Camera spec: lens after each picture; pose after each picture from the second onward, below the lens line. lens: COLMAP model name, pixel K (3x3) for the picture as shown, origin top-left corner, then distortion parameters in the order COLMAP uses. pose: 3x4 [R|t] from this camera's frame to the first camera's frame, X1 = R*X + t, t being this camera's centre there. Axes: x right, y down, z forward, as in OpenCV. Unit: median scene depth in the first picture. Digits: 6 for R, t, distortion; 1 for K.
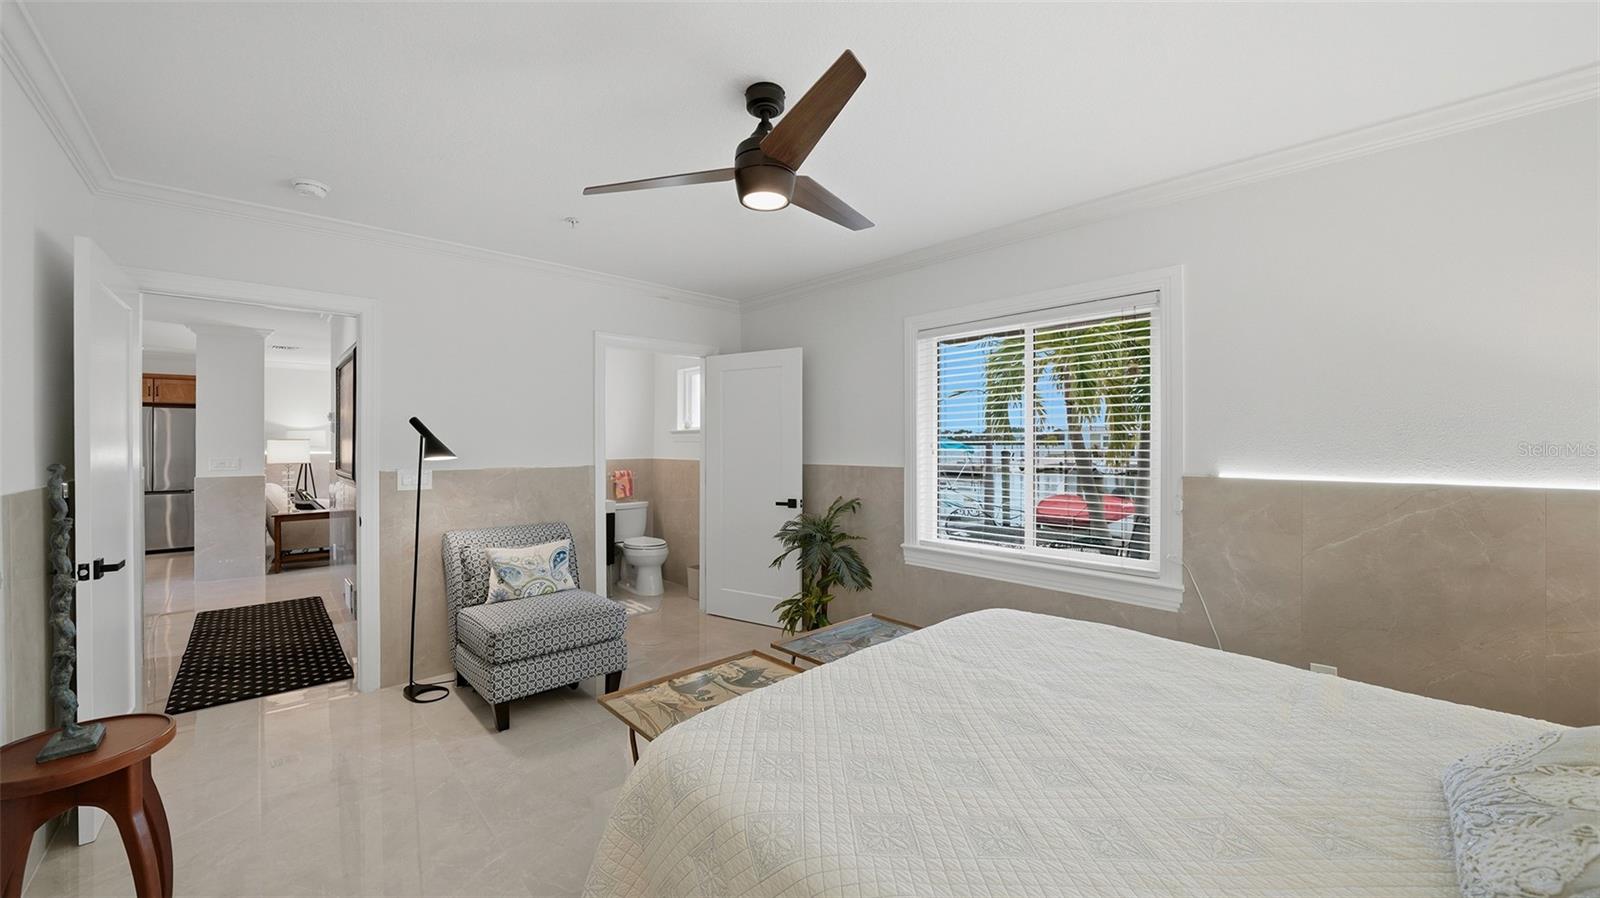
lens RADIAL K [[598.7, 0, 789.3], [0, 598.7, 440.0], [0, 0, 1]] dist [-0.001196, -0.000022]
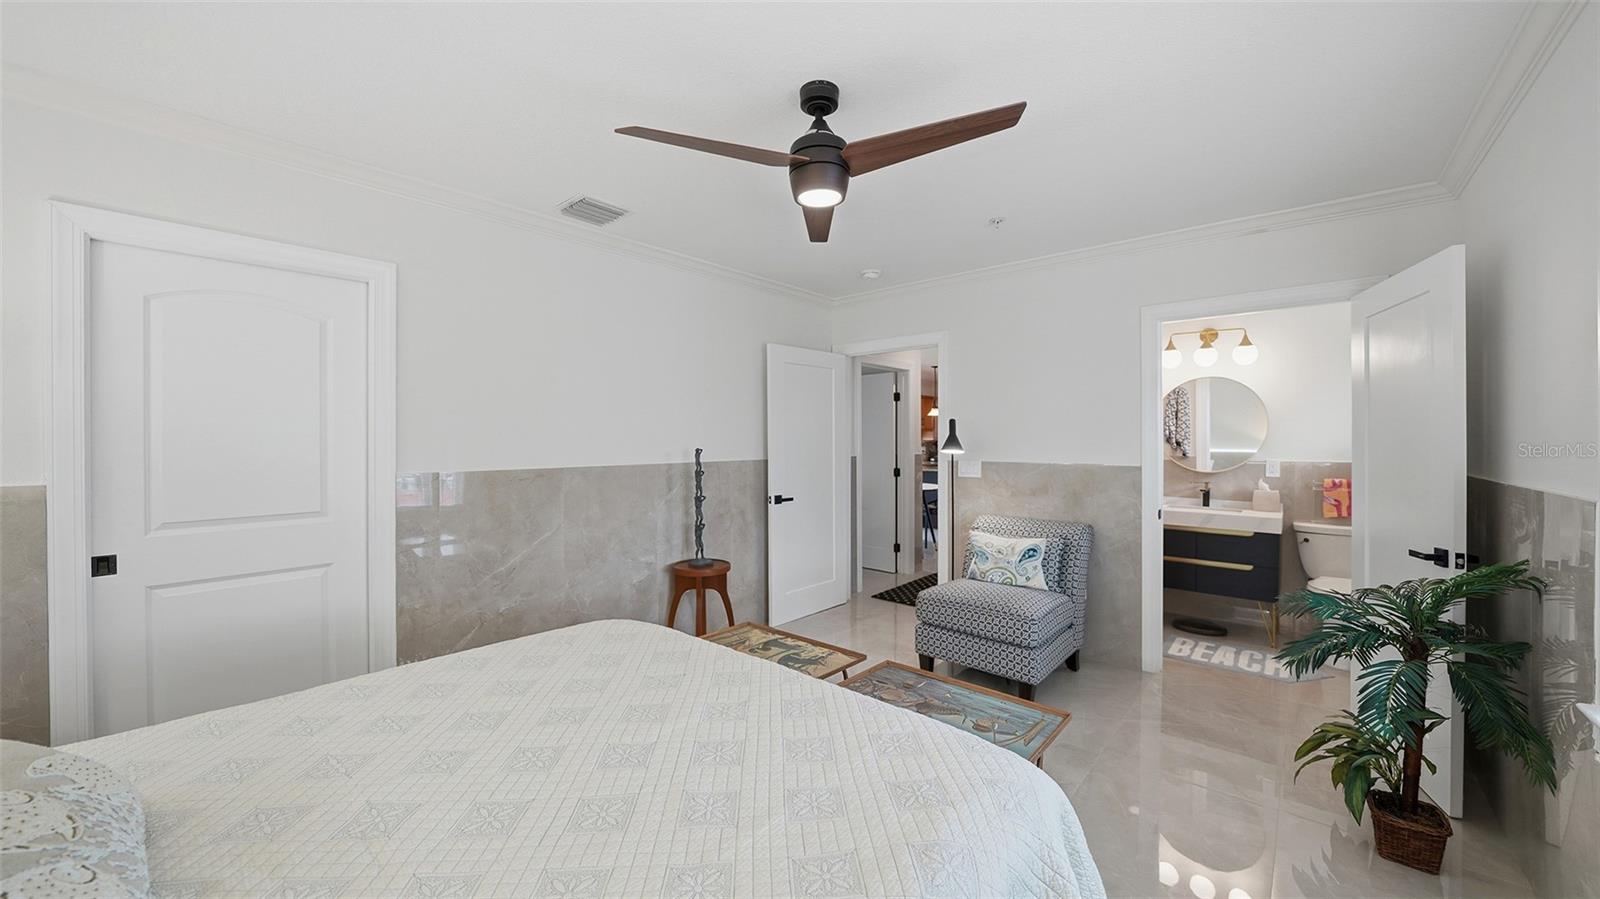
lens RADIAL K [[598.7, 0, 789.3], [0, 598.7, 440.5], [0, 0, 1]] dist [-0.001196, -0.000022]
pose [[0.087811, 0.000885, -0.996137, 0.858361], [0.007444, 0.999971, 0.001545, 0.004870], [0.996109, -0.007551, 0.087802, 0.775818]]
